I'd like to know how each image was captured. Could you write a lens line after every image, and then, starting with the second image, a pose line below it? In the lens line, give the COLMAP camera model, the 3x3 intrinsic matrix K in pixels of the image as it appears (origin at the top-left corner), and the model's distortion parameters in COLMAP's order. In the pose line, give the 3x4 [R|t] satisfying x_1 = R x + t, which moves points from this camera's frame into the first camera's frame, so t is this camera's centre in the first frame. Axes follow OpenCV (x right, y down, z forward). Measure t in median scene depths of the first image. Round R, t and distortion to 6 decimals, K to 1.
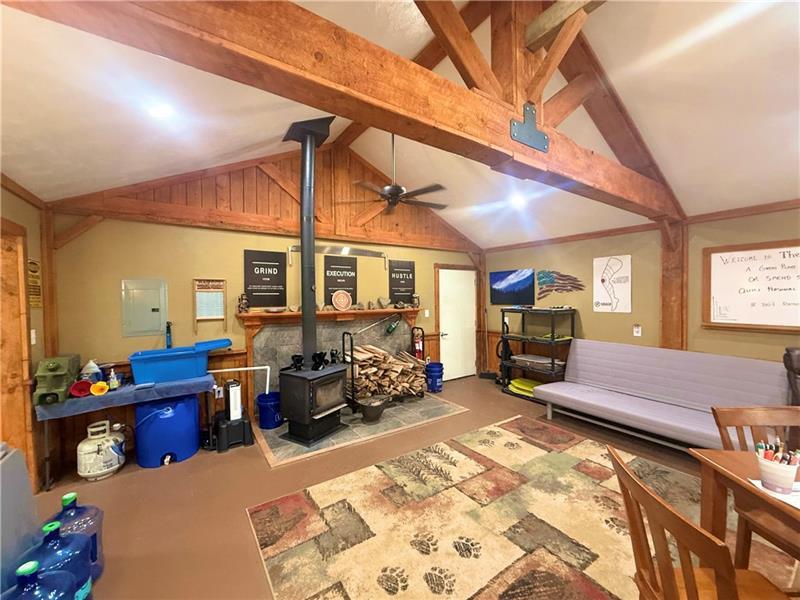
lens RADIAL K [[318.1, 0, 399.2], [0, 318.1, 301.5], [0, 0, 1]] dist [0.000498, -0.000402]
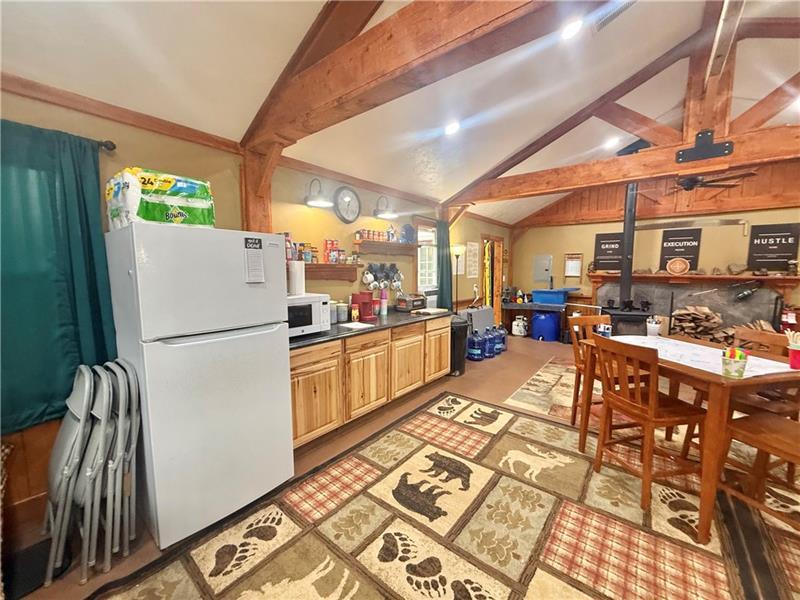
lens RADIAL K [[318.1, 0, 400.0], [0, 318.1, 301.0], [0, 0, 1]] dist [0.000498, -0.000402]
pose [[0.299009, 0.106001, -0.948344, 0.833892], [-0.021537, 0.994308, 0.104349, 0.029809], [0.954007, -0.010777, 0.299590, -0.464783]]
